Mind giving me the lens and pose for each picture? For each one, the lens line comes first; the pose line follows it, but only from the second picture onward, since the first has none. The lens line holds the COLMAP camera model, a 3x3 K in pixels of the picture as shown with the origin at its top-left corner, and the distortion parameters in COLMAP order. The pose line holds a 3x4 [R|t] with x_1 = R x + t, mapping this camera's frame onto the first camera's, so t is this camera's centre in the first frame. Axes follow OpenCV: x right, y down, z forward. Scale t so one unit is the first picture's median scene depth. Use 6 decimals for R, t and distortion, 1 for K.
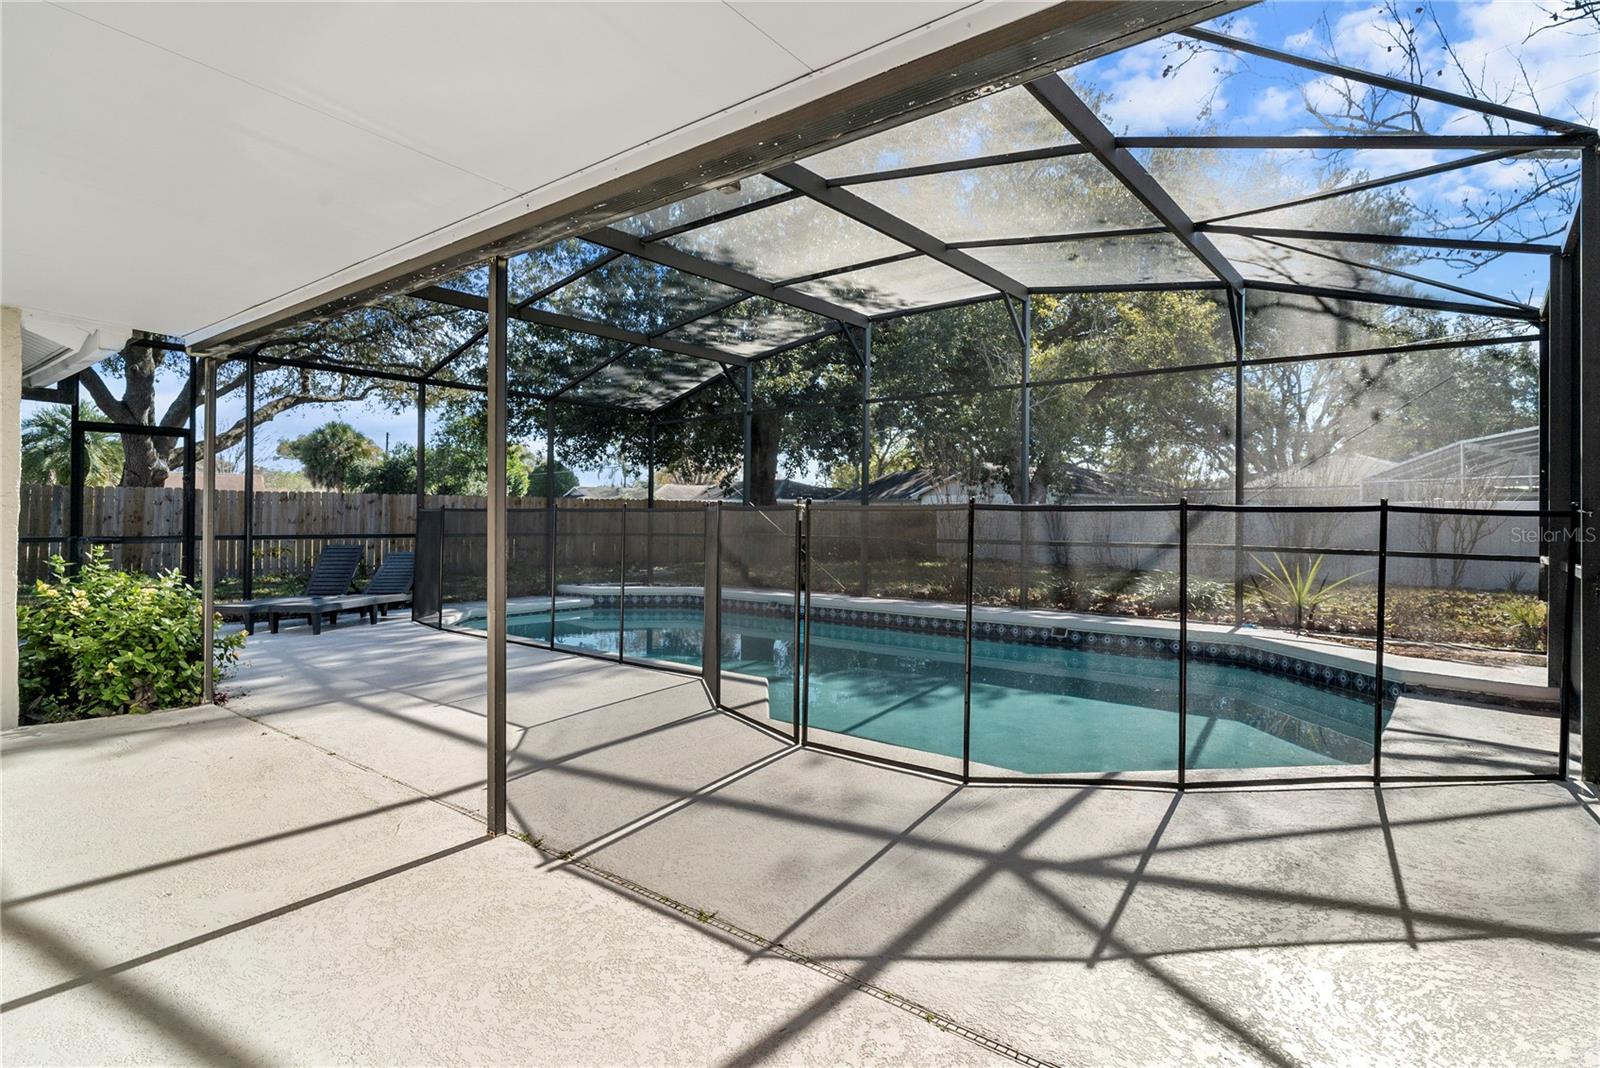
lens RADIAL K [[828.6, 0, 800.0], [0, 828.6, 534.0], [0, 0, 1]] dist [-0.000287, 0.000103]
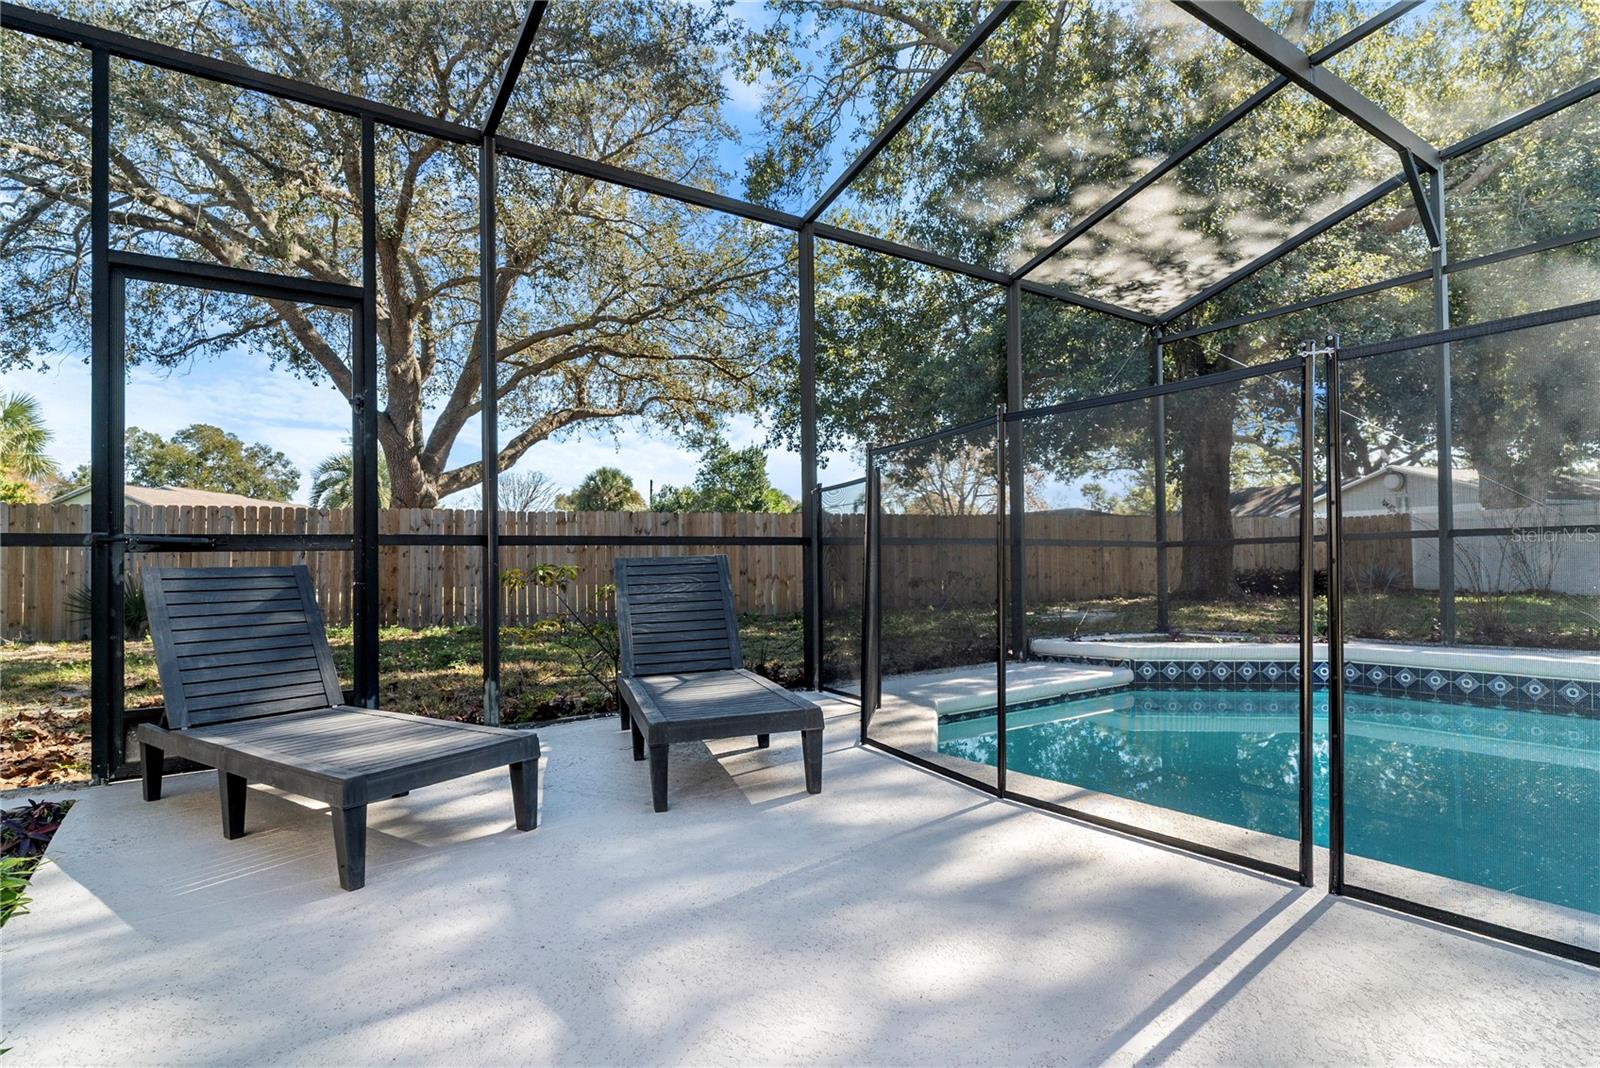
lens RADIAL K [[832.8, 0, 805.4], [0, 832.8, 578.3], [0, 0, 1]] dist [-0.000962, -0.000024]
pose [[0.962797, -0.020782, -0.269426, -0.153203], [0.020820, 0.999780, -0.002718, 0.011531], [0.269423, -0.002993, 0.963017, 0.245599]]
